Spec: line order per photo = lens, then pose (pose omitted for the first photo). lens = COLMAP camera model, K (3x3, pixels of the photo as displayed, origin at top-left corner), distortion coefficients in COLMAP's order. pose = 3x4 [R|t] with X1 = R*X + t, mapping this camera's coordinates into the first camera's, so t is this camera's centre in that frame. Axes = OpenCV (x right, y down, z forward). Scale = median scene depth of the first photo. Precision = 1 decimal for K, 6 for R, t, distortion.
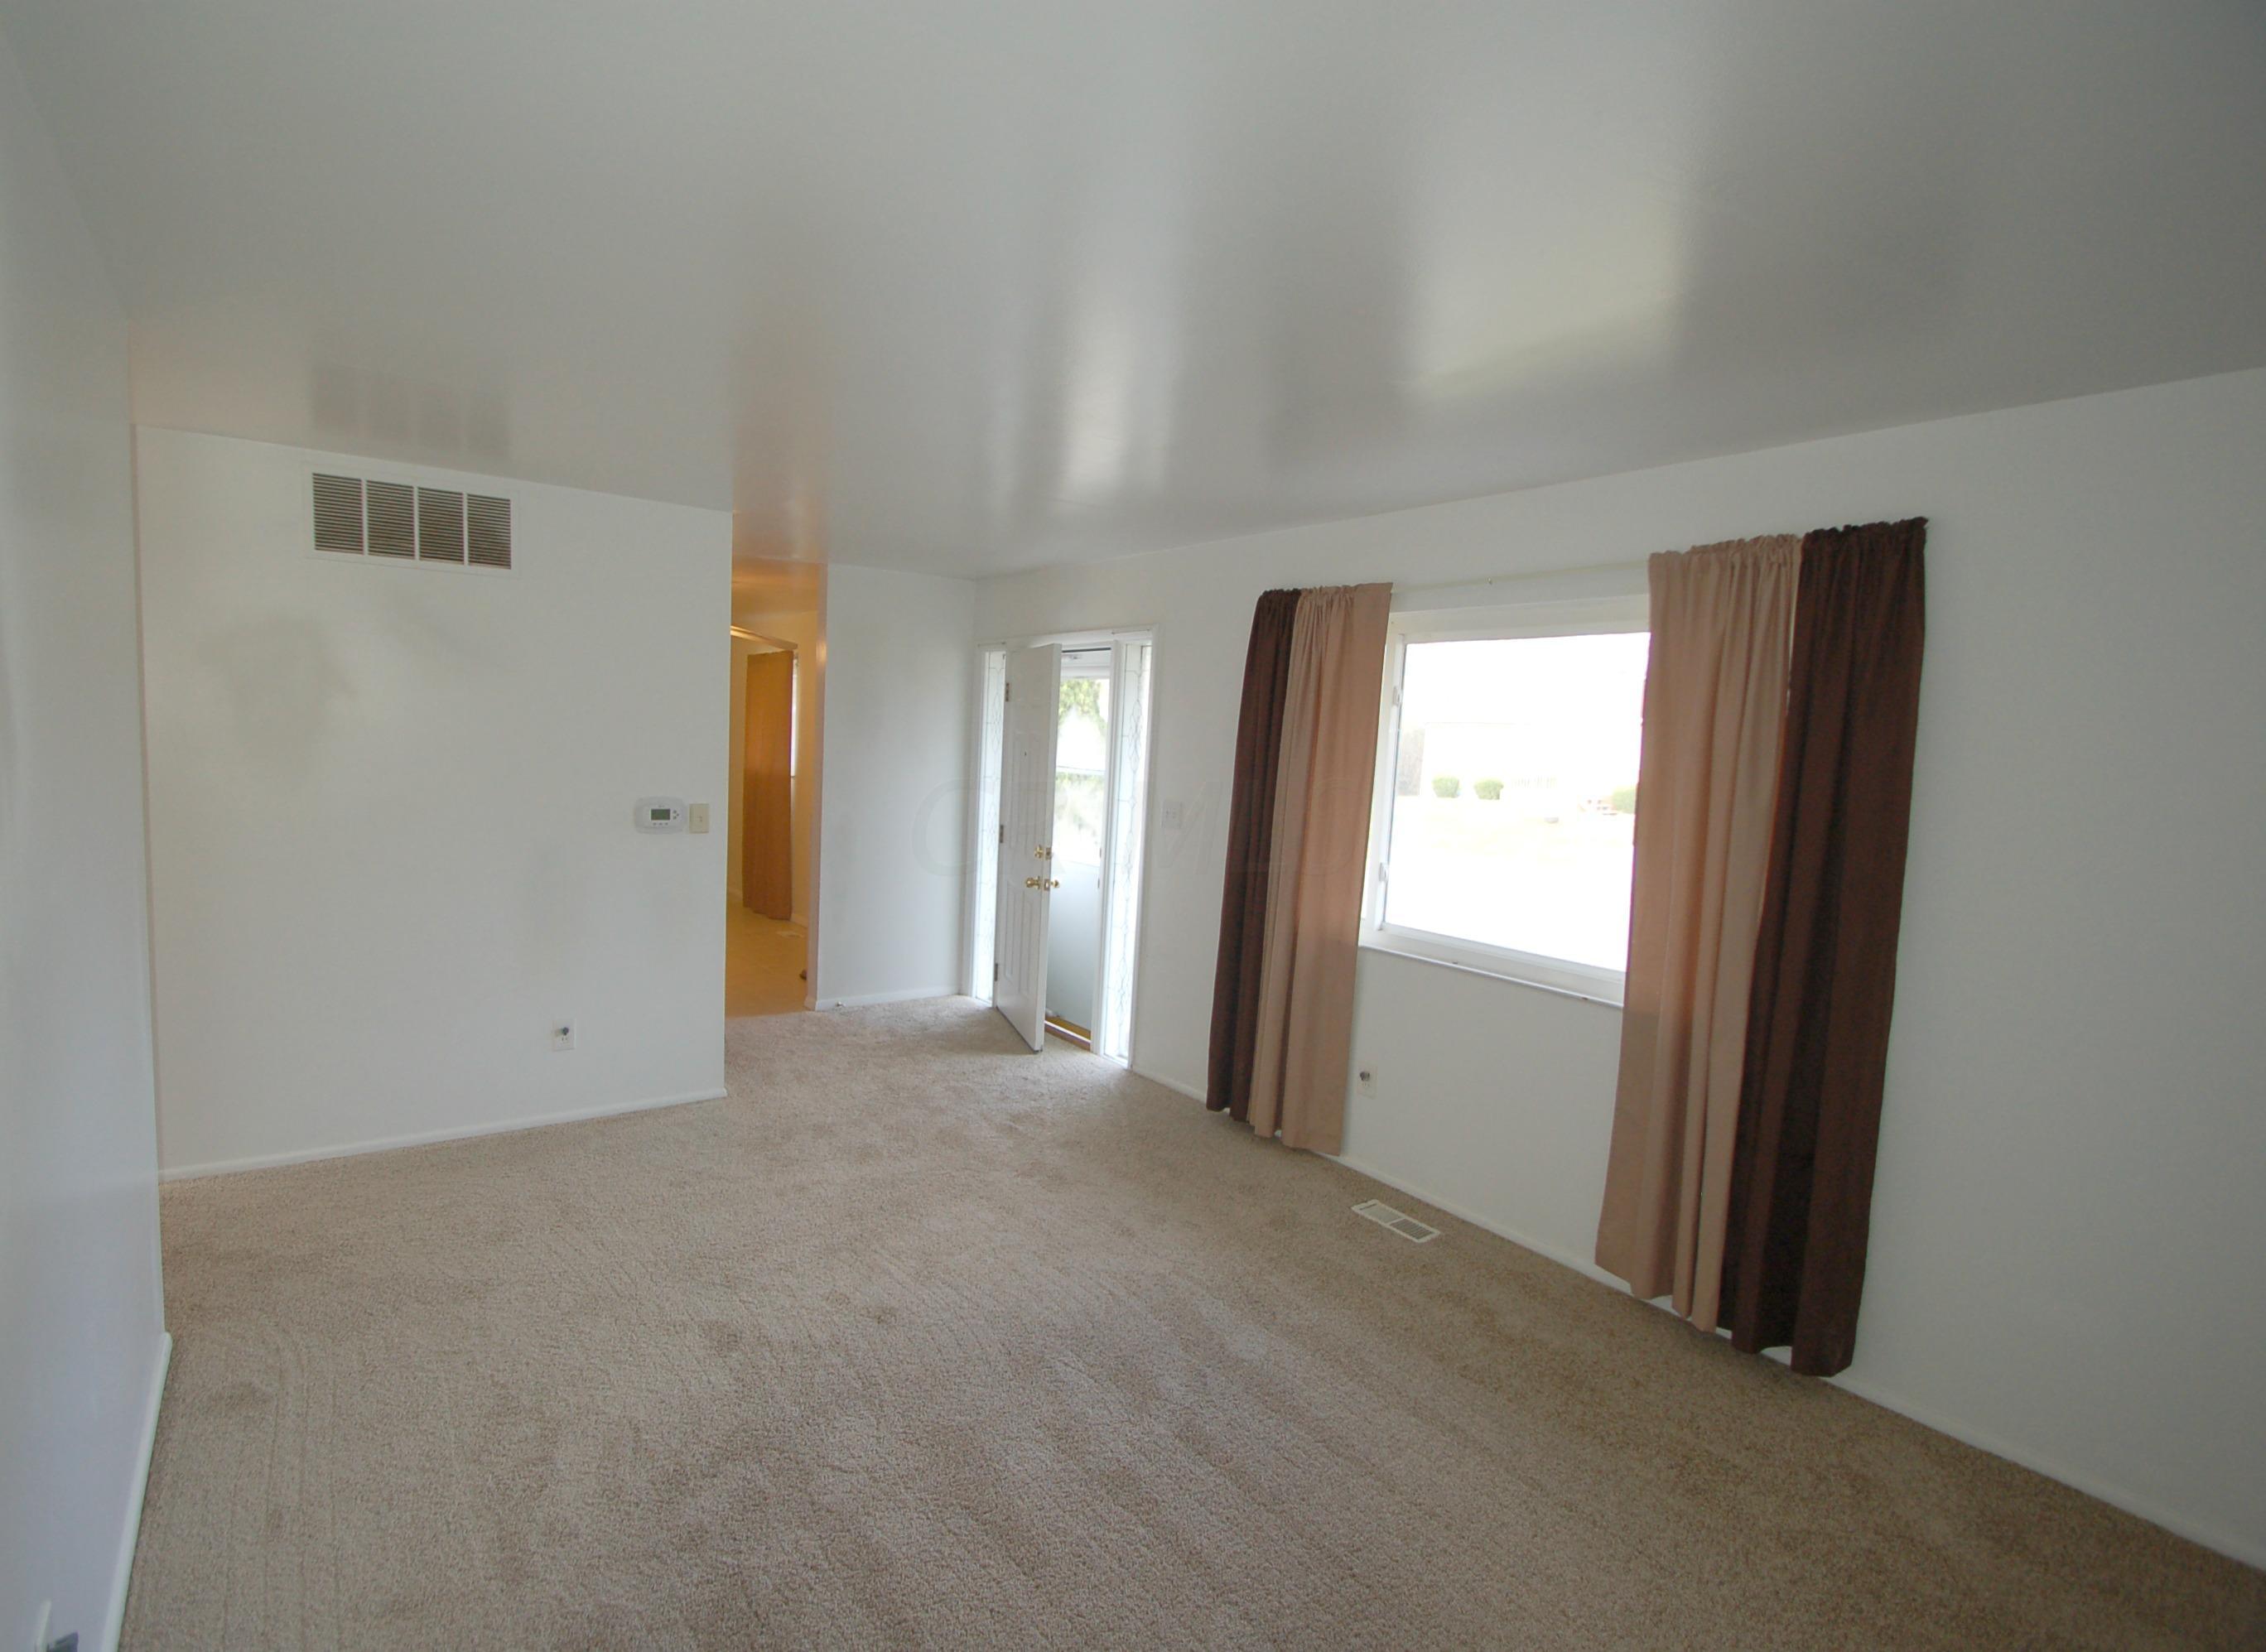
lens RADIAL K [[1066.2, 0, 1133.0], [0, 1066.2, 826.0], [0, 0, 1]] dist [-0.003008, -0.000416]
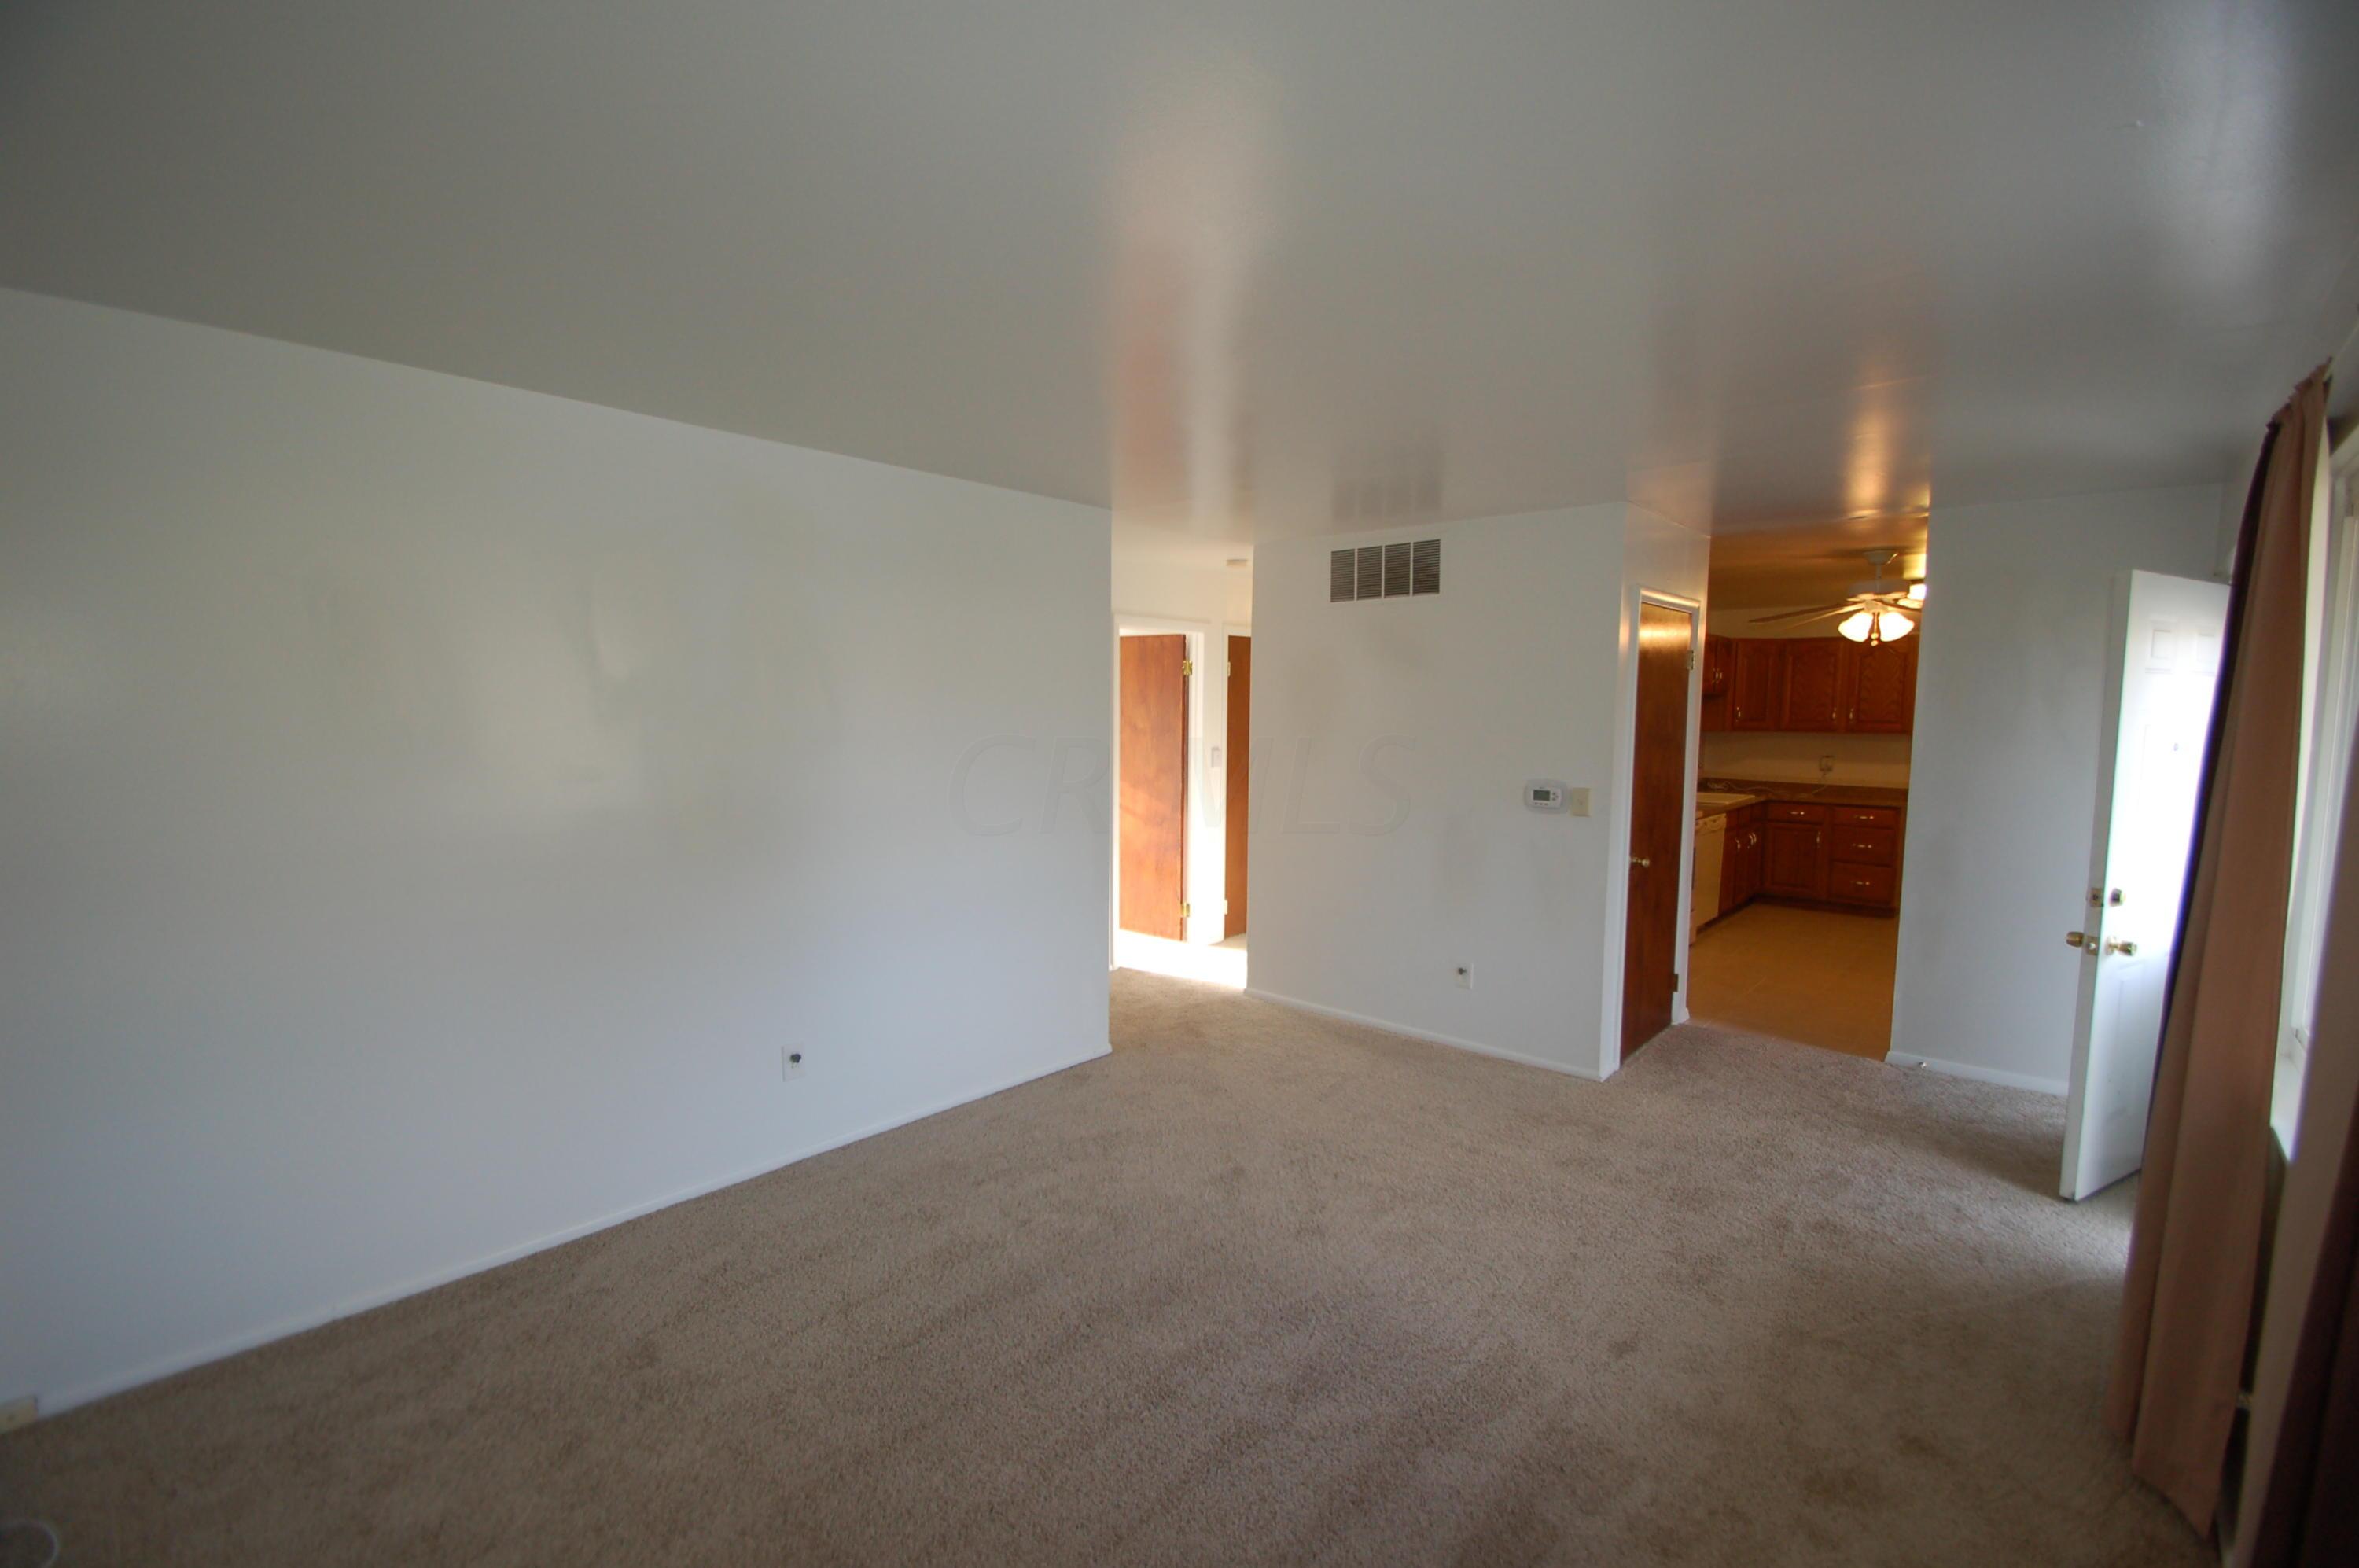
lens RADIAL K [[1104.5, 0, 1179.5], [0, 1104.5, 784.0], [0, 0, 1]] dist [-0.000172, -0.000586]
pose [[0.192759, 0.029029, -0.980817, 0.618112], [-0.080905, 0.996629, 0.013597, -0.007942], [0.977905, 0.076732, 0.194458, 0.437009]]
